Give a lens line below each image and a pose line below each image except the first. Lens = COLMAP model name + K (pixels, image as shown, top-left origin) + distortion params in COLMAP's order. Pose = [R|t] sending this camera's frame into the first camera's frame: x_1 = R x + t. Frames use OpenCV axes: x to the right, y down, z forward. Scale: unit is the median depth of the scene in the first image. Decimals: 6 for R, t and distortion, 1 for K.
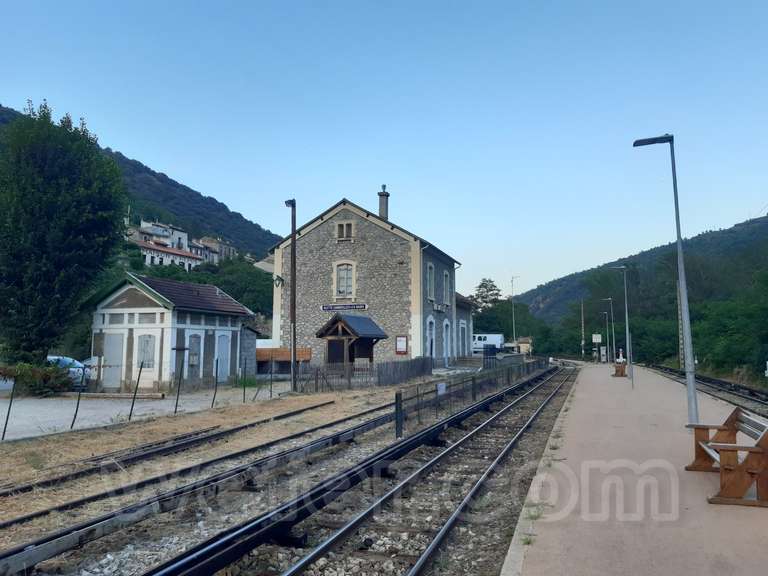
lens RADIAL K [[601.5, 0, 383.6], [0, 601.5, 283.6], [0, 0, 1]] dist [0.085603, -0.182407]
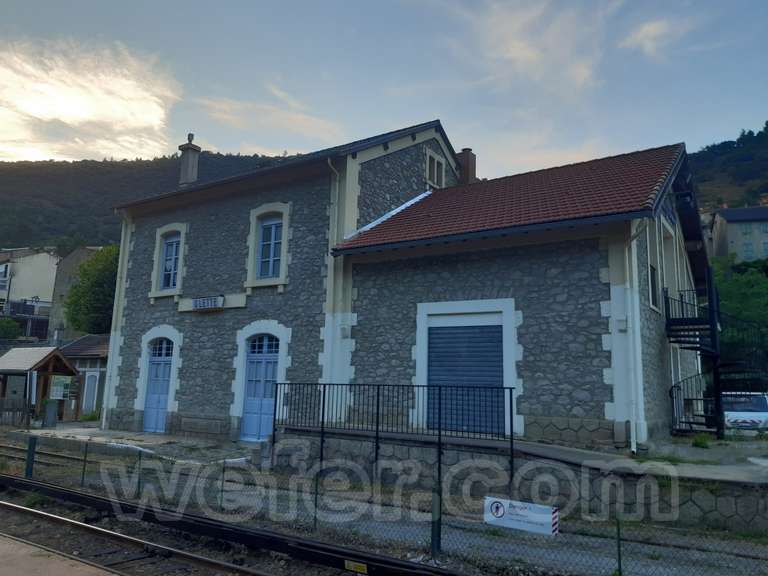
lens RADIAL K [[601.5, 0, 383.6], [0, 601.5, 283.6], [0, 0, 1]] dist [0.085603, -0.182407]
pose [[0.263310, 0.177110, 0.948314, -0.568136], [-0.129374, 0.980606, -0.147219, 0.088835], [-0.955997, -0.083923, 0.281117, 0.881023]]
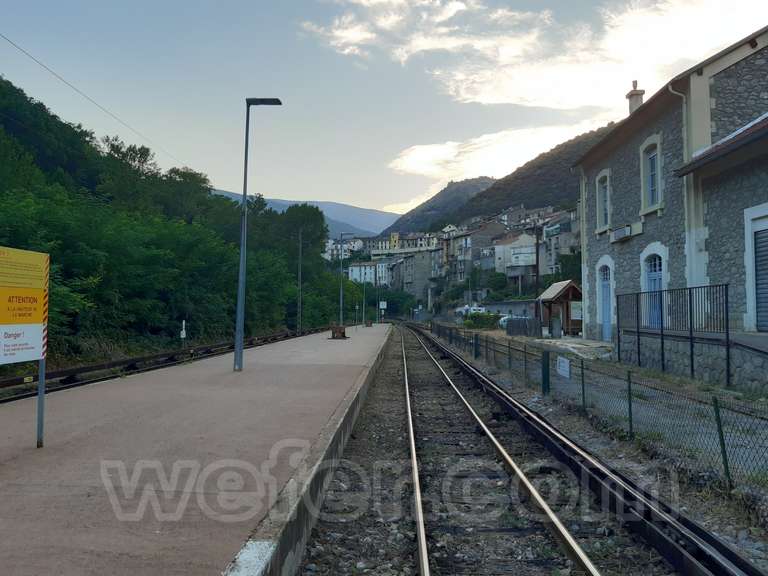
lens RADIAL K [[594.6, 0, 381.2], [0, 594.6, 281.5], [0, 0, 1]] dist [0.086777, -0.160041]
pose [[0.955880, 0.024353, 0.292747, -0.526757], [-0.039705, 0.998124, 0.046615, 0.079109], [-0.291062, -0.056182, 0.955053, 0.672823]]
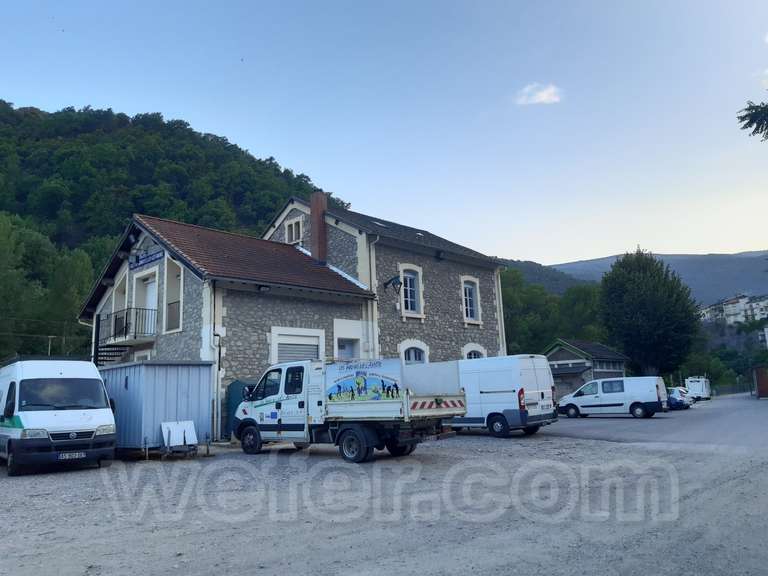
lens RADIAL K [[594.6, 0, 381.2], [0, 594.6, 281.5], [0, 0, 1]] dist [0.086777, -0.160041]
pose [[-0.900964, 0.113018, 0.418917, -0.387153], [-0.011817, 0.958731, -0.284068, 0.205122], [-0.433734, -0.260886, -0.862446, 1.828239]]
